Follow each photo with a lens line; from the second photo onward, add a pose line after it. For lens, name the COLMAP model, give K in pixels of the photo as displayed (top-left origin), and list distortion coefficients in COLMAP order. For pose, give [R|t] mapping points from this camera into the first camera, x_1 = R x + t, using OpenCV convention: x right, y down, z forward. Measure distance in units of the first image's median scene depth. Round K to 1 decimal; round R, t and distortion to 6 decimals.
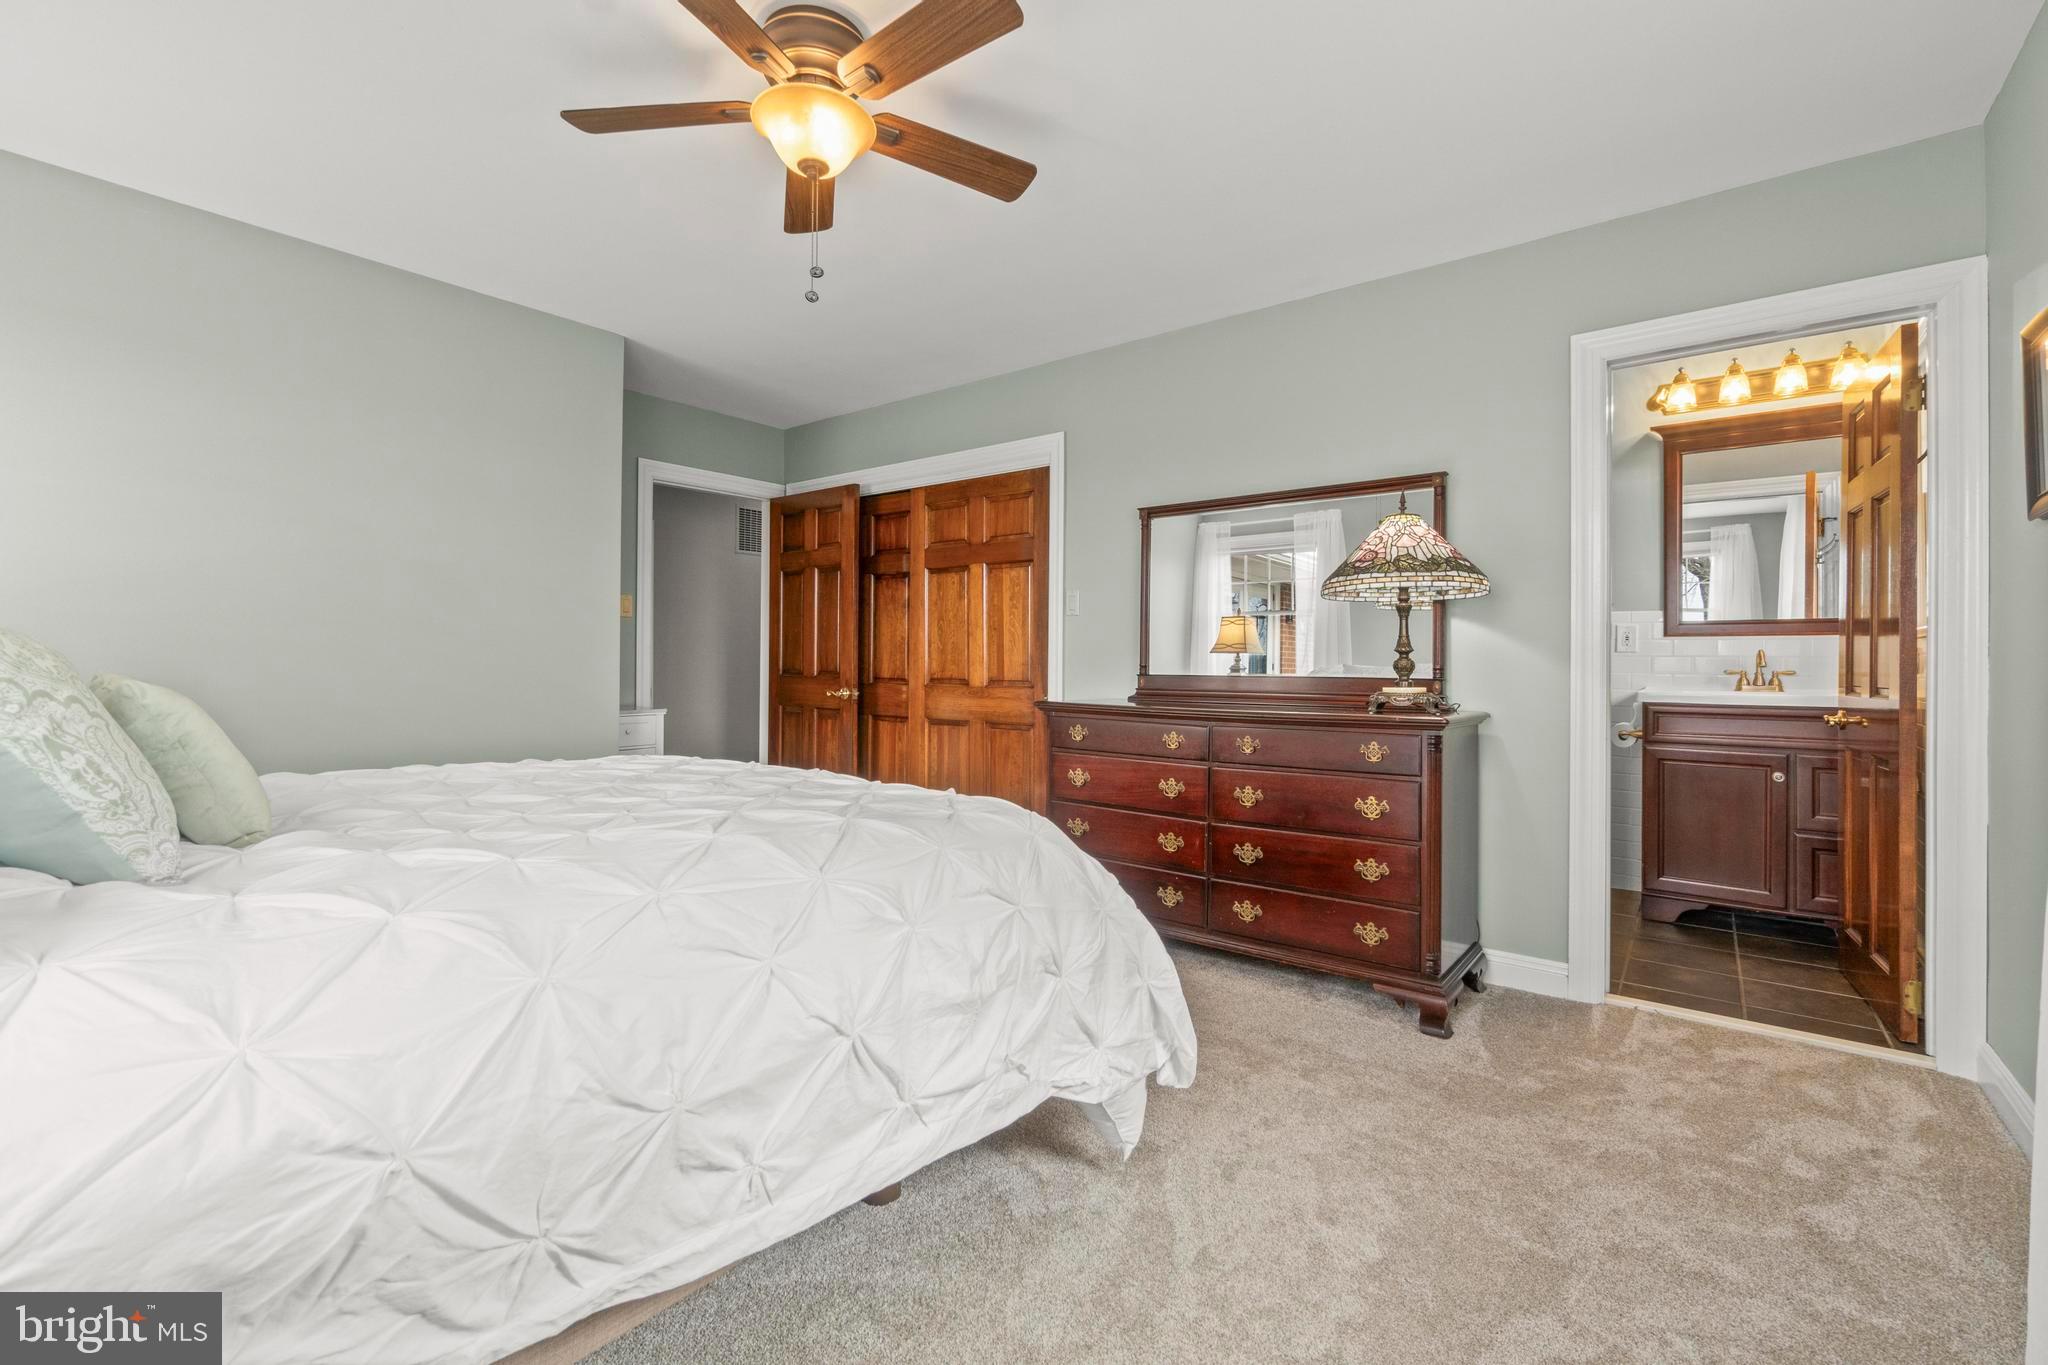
lens RADIAL K [[887.1, 0, 1020.6], [0, 887.1, 663.9], [0, 0, 1]] dist [-0.006922, 0.001560]
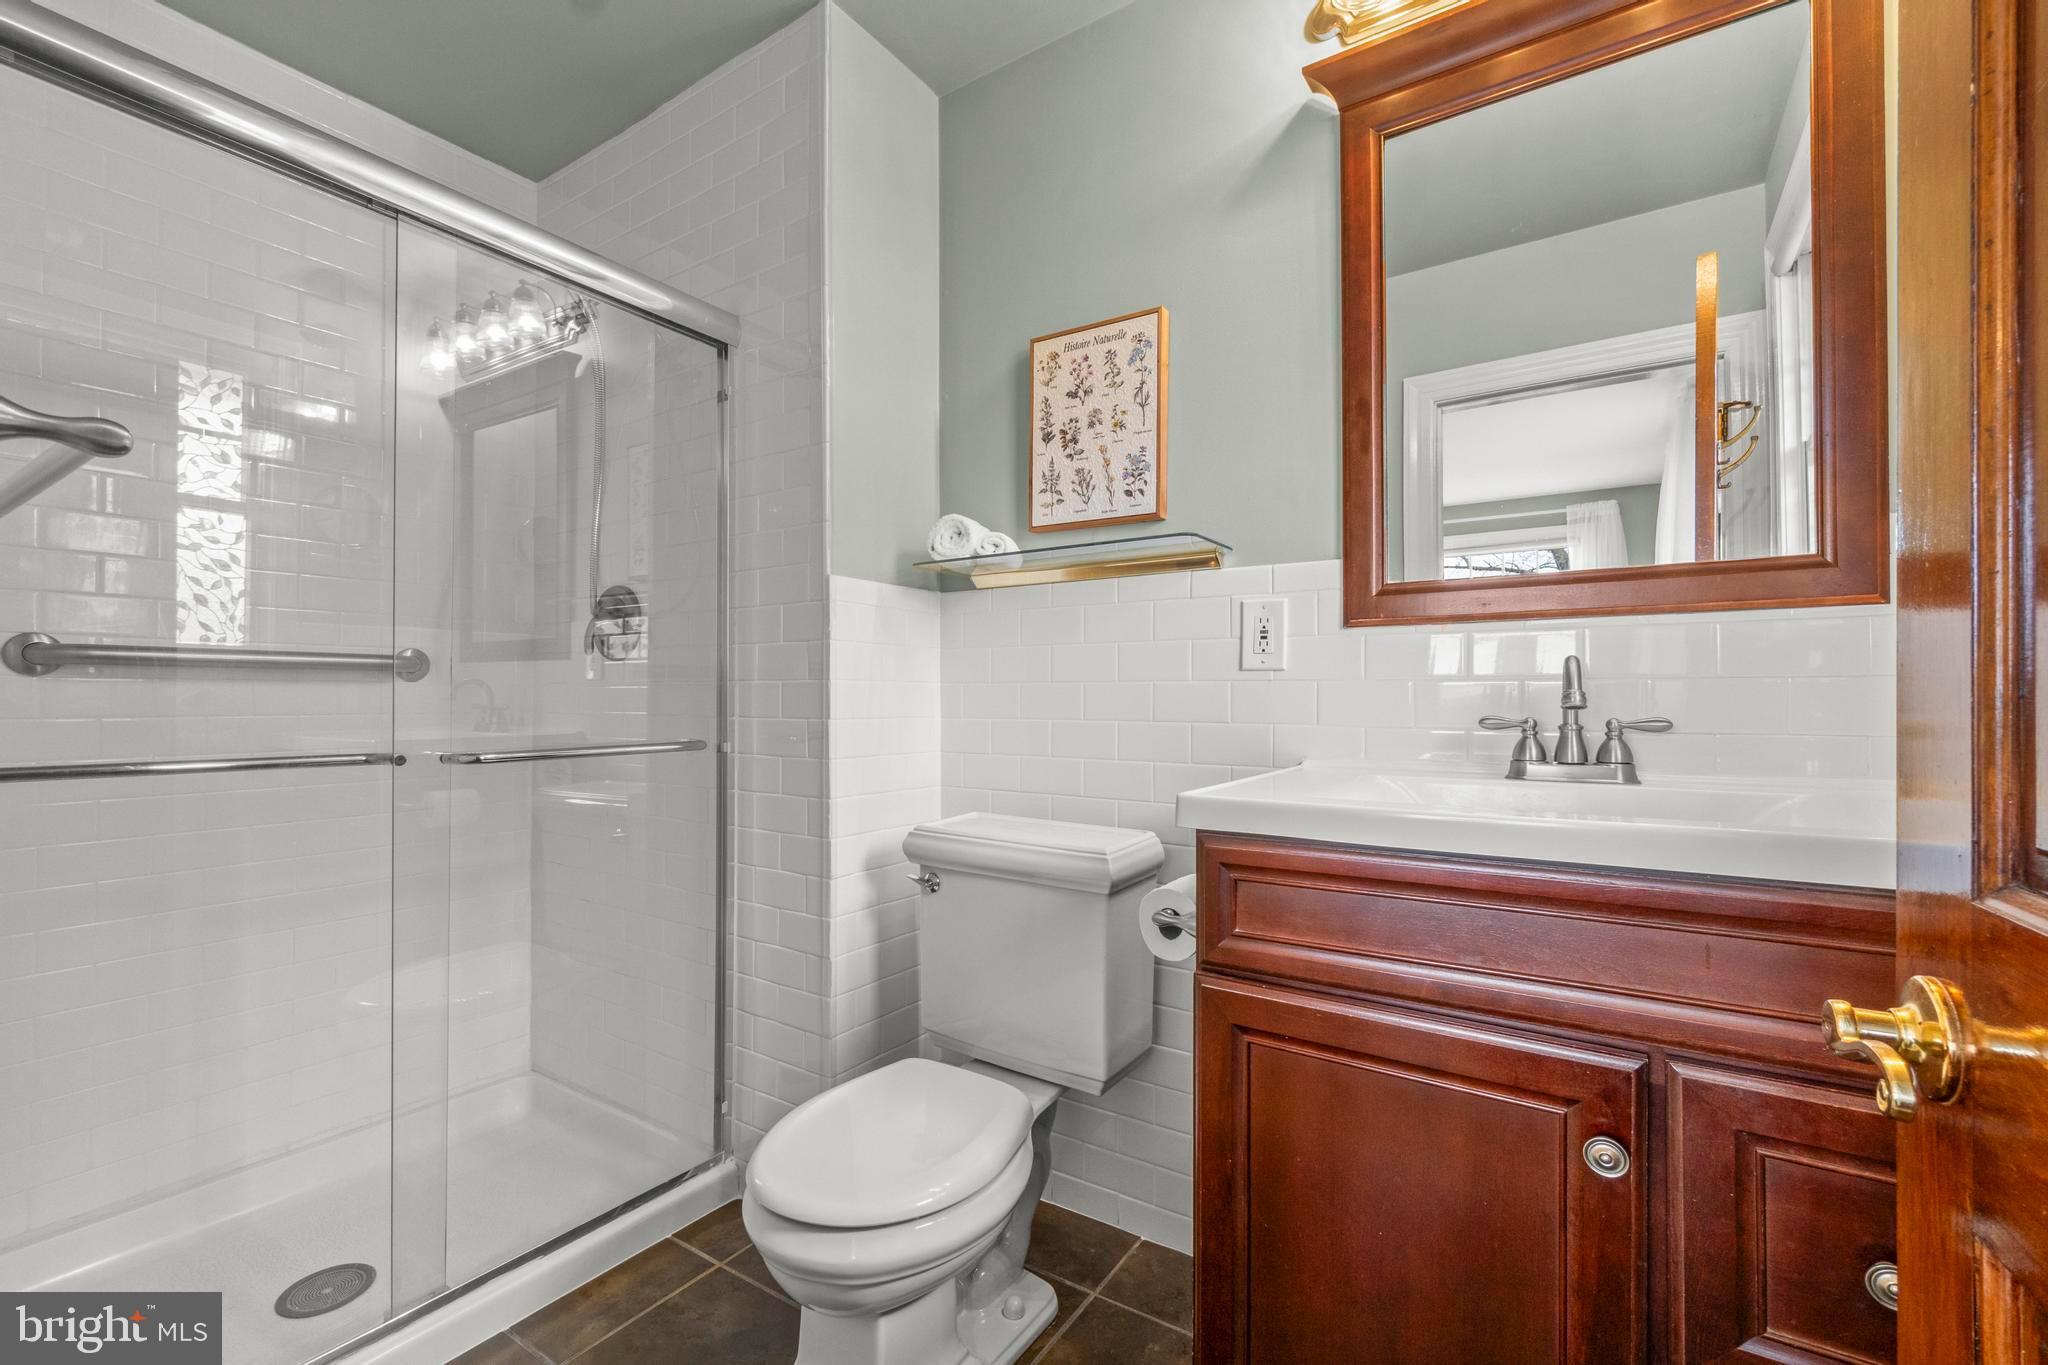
lens RADIAL K [[887.1, 0, 1031.9], [0, 887.1, 691.0], [0, 0, 1]] dist [-0.006922, 0.001560]
pose [[0.996036, -0.007059, 0.088666, 0.596189], [0.007516, 0.999960, -0.004820, -0.003348], [-0.088628, 0.005467, 0.996050, 0.675687]]
